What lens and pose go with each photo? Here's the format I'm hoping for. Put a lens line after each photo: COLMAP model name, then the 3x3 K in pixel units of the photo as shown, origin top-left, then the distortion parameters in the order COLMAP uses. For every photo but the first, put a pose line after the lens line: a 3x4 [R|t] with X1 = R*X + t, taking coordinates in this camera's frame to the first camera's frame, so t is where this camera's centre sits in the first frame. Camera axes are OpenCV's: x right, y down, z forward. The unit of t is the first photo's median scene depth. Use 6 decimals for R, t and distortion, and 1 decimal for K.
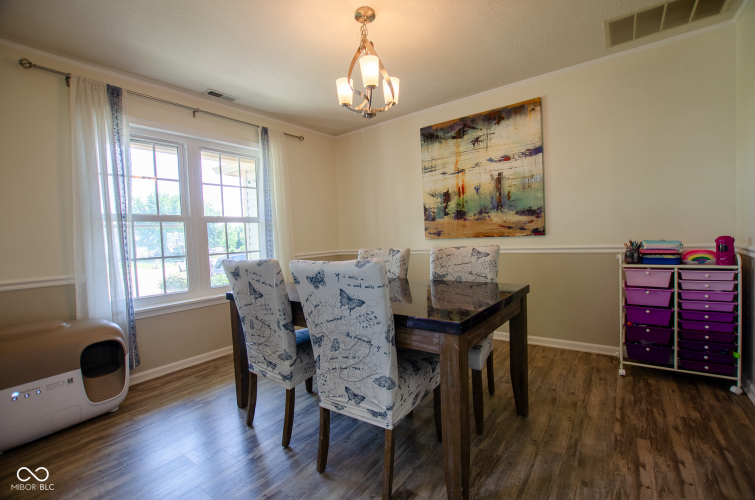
lens RADIAL K [[333.9, 0, 378.9], [0, 333.9, 250.1], [0, 0, 1]] dist [-0.023852, 0.001833]
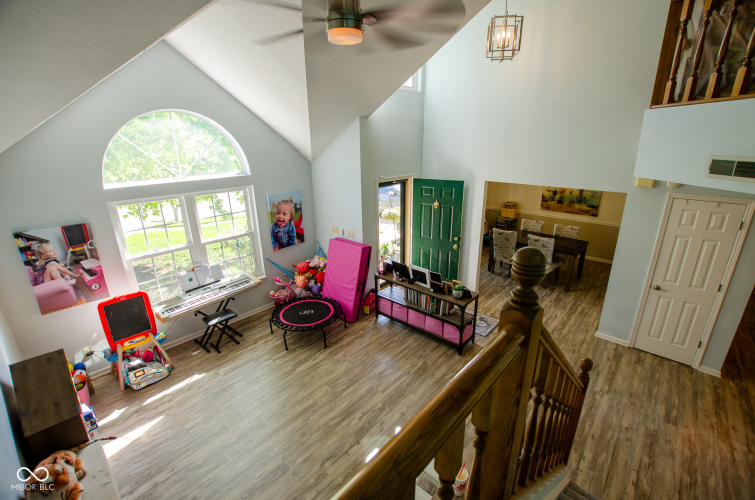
lens RADIAL K [[333.9, 0, 380.3], [0, 333.9, 248.8], [0, 0, 1]] dist [-0.023852, 0.001833]
pose [[0.994899, 0.060025, -0.081076, -0.841003], [-0.034668, 0.958201, 0.283988, -0.431742], [0.094733, -0.279729, 0.955394, -1.483369]]
